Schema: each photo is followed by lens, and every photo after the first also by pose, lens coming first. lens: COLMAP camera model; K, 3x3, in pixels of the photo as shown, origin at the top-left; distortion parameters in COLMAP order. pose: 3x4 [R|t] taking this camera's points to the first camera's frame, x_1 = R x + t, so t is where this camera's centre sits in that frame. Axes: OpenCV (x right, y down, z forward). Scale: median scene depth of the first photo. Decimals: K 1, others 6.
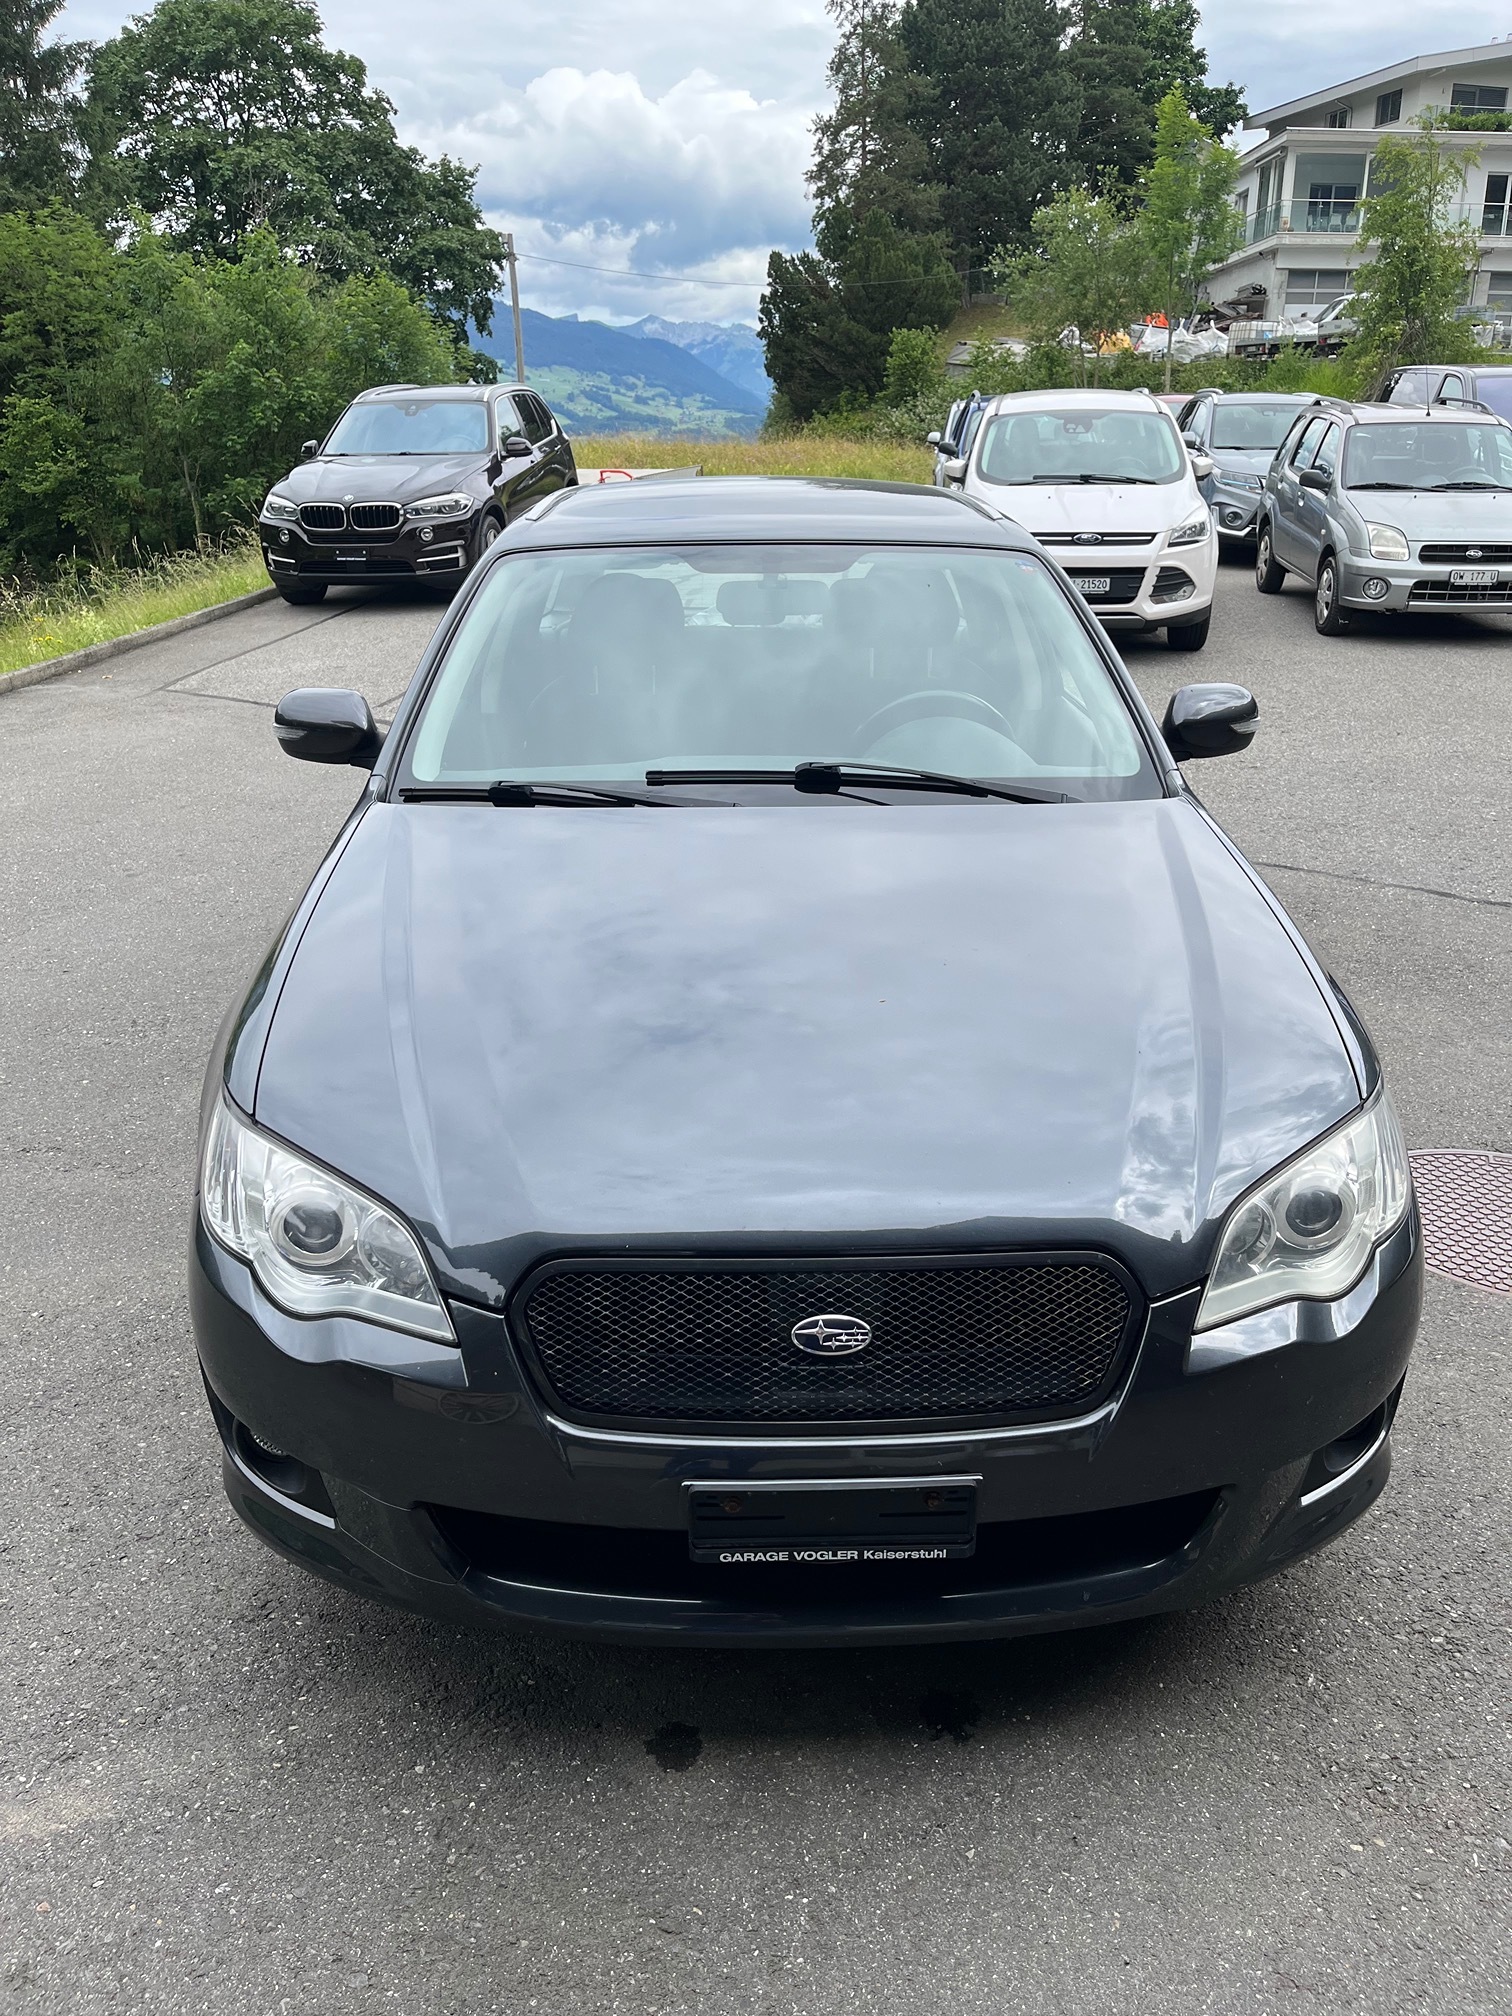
lens RADIAL K [[1559.7, 0, 756.0], [0, 1559.7, 1008.0], [0, 0, 1]] dist [0.075123, -0.117104]
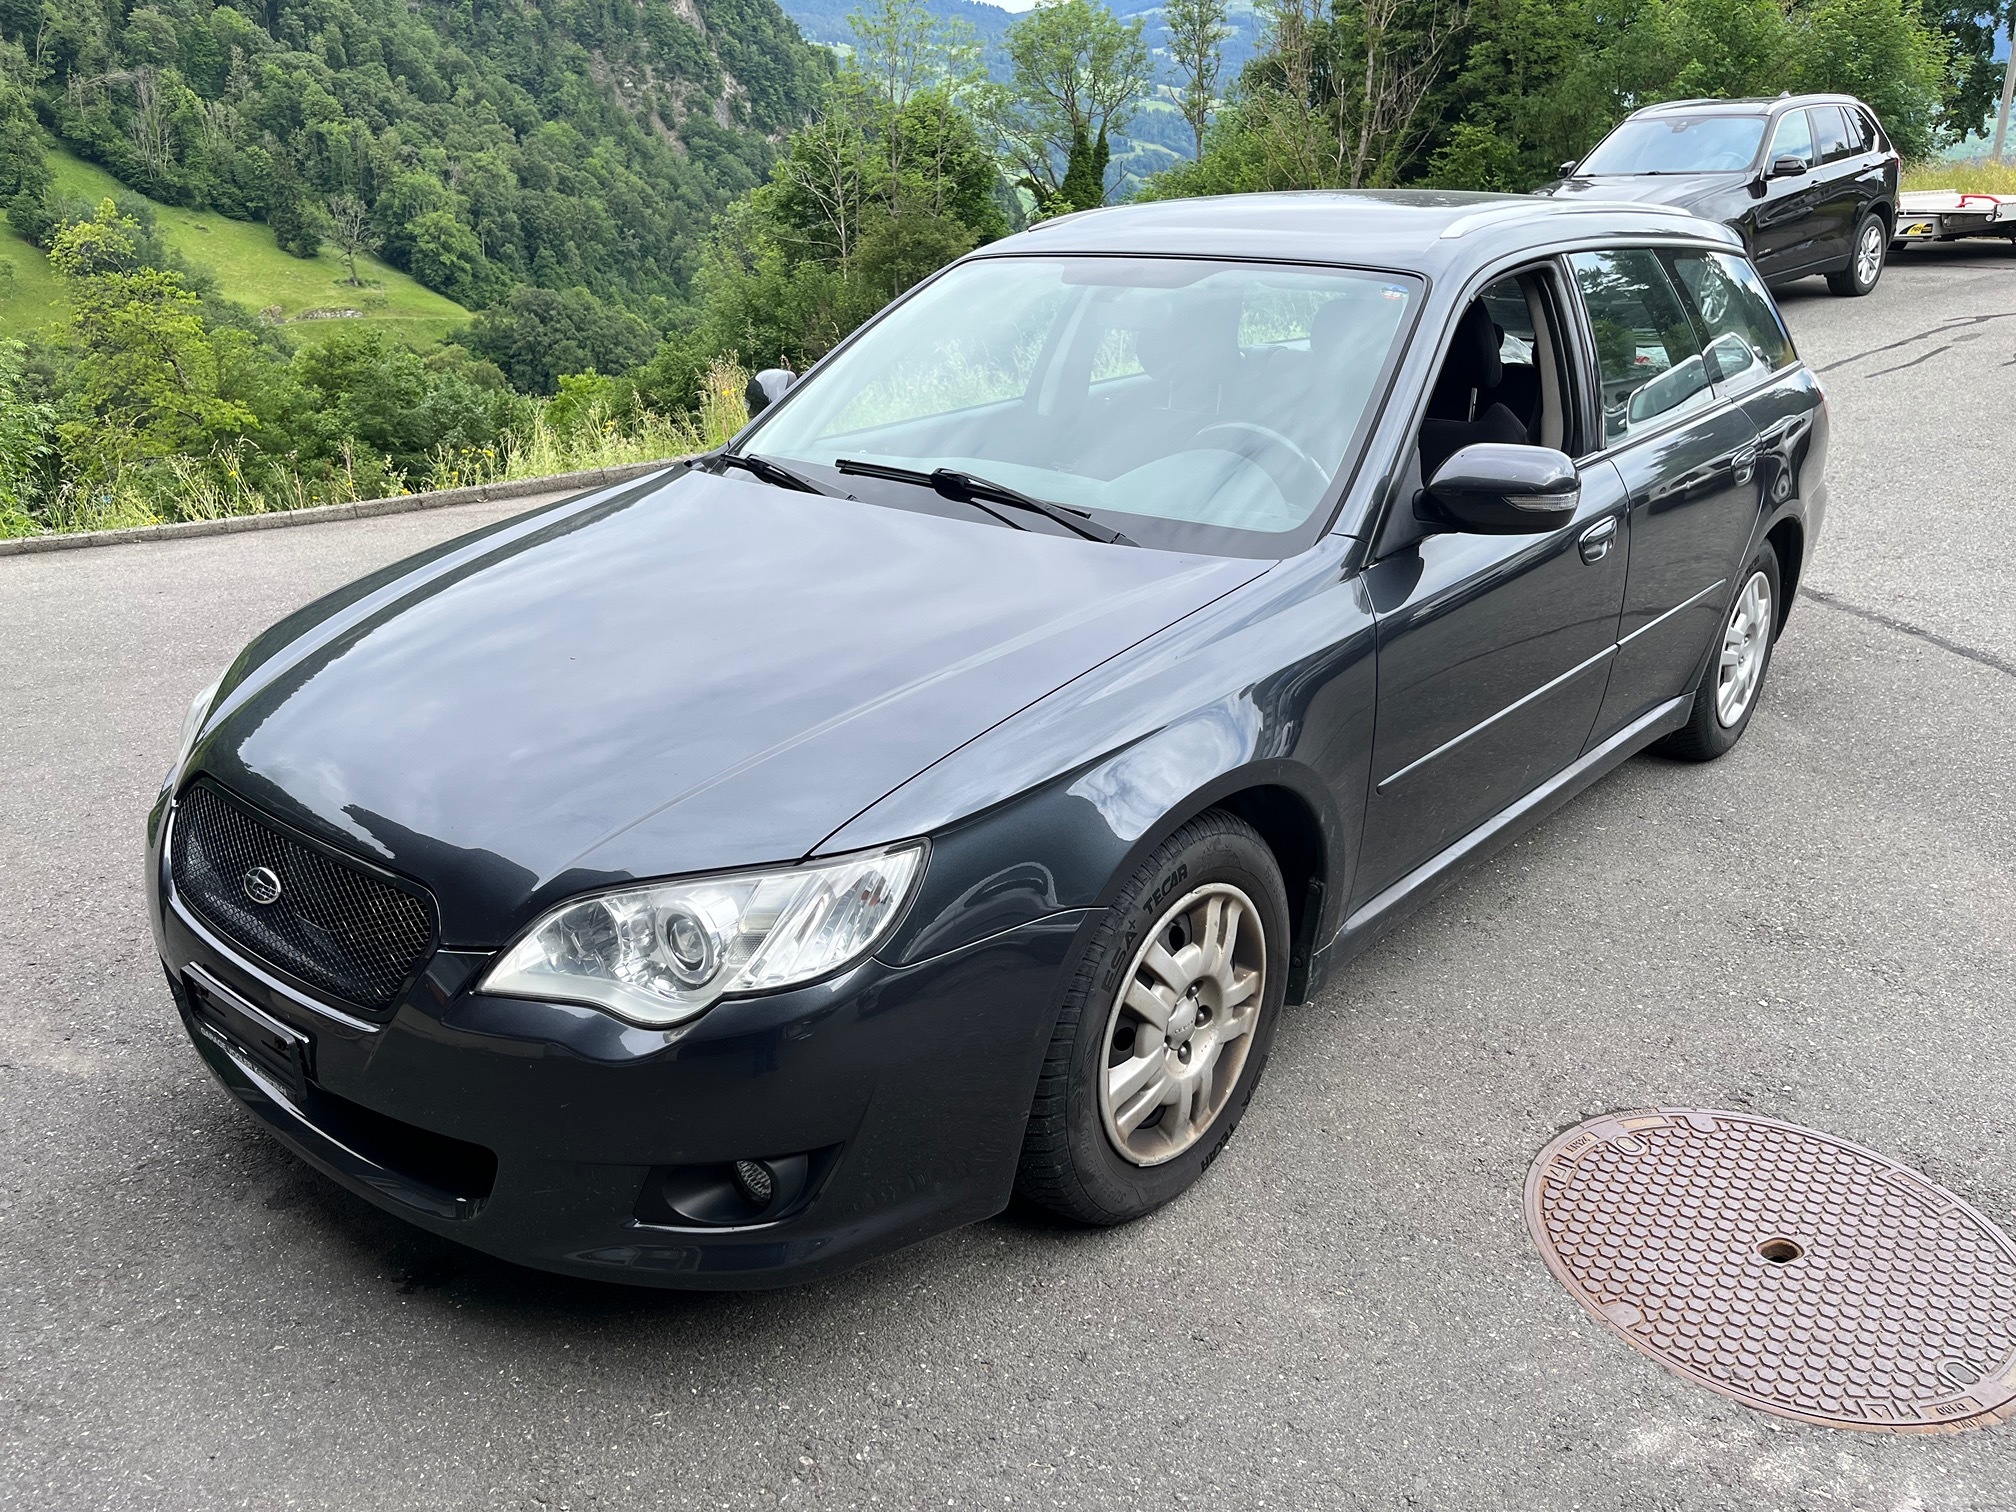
lens RADIAL K [[1541.5, 0, 999.2], [0, 1541.5, 777.4], [0, 0, 1]] dist [0.073160, -0.099273]
pose [[0.750022, 0.233201, -0.618939, 0.069737], [-0.216087, 0.970827, 0.103933, -0.007036], [0.625119, 0.055792, 0.778533, 0.023742]]
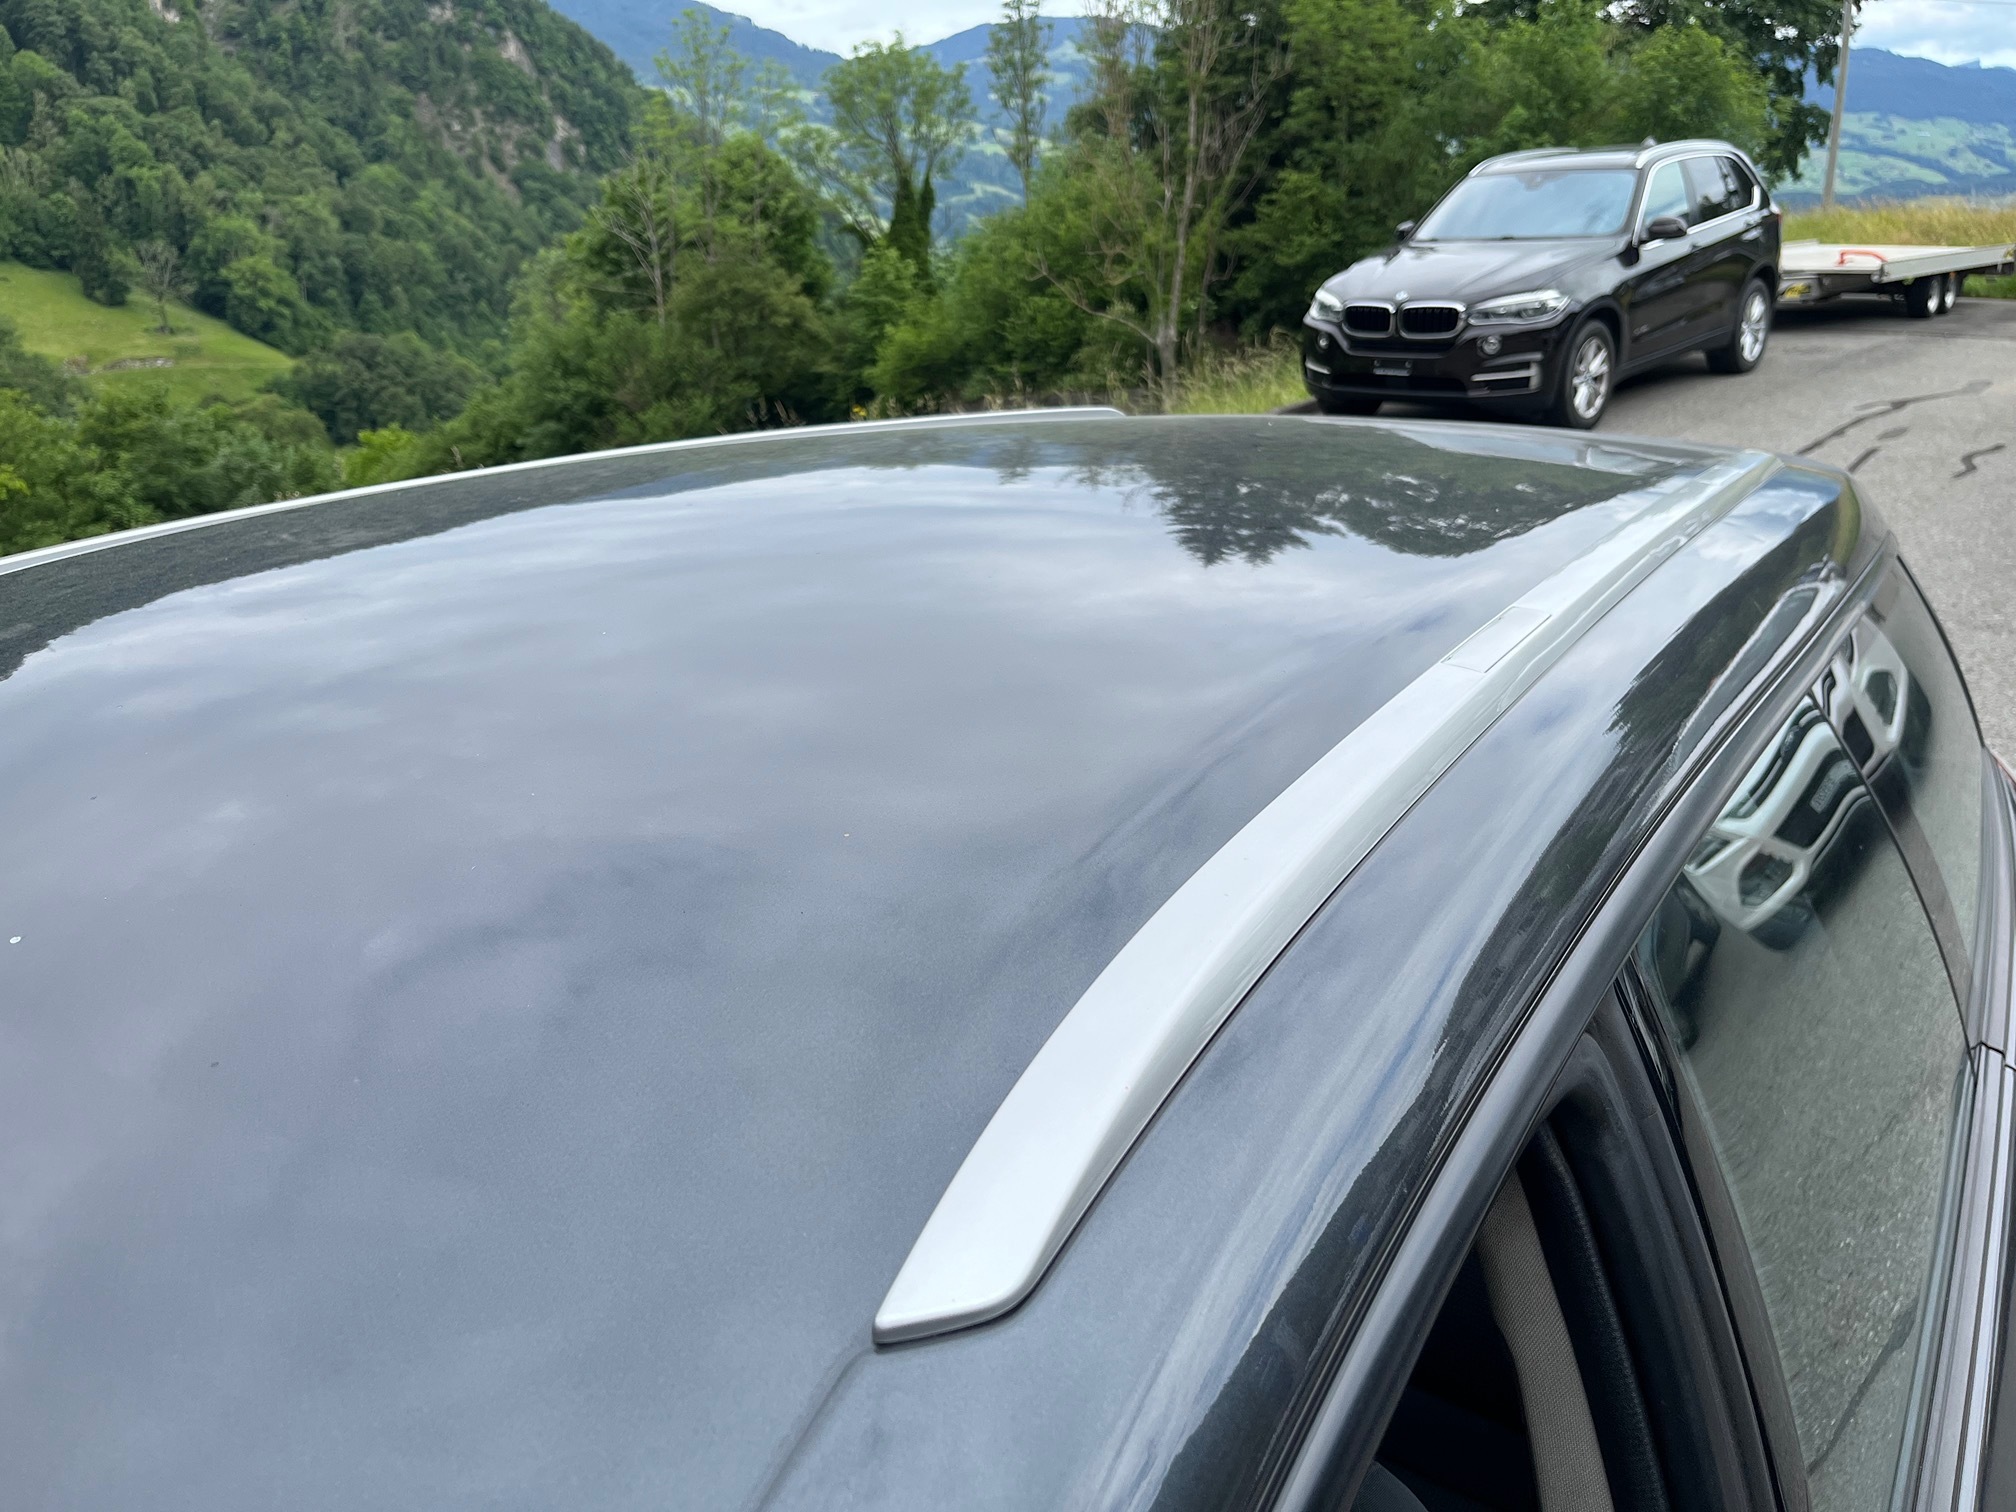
lens RADIAL K [[1559.7, 0, 1002.5], [0, 1559.7, 744.6], [0, 0, 1]] dist [0.075123, -0.117104]
pose [[0.810443, 0.178001, -0.558120, 0.026414], [-0.186997, 0.981484, 0.041488, -0.043575], [0.555171, 0.070743, 0.828722, 0.110281]]
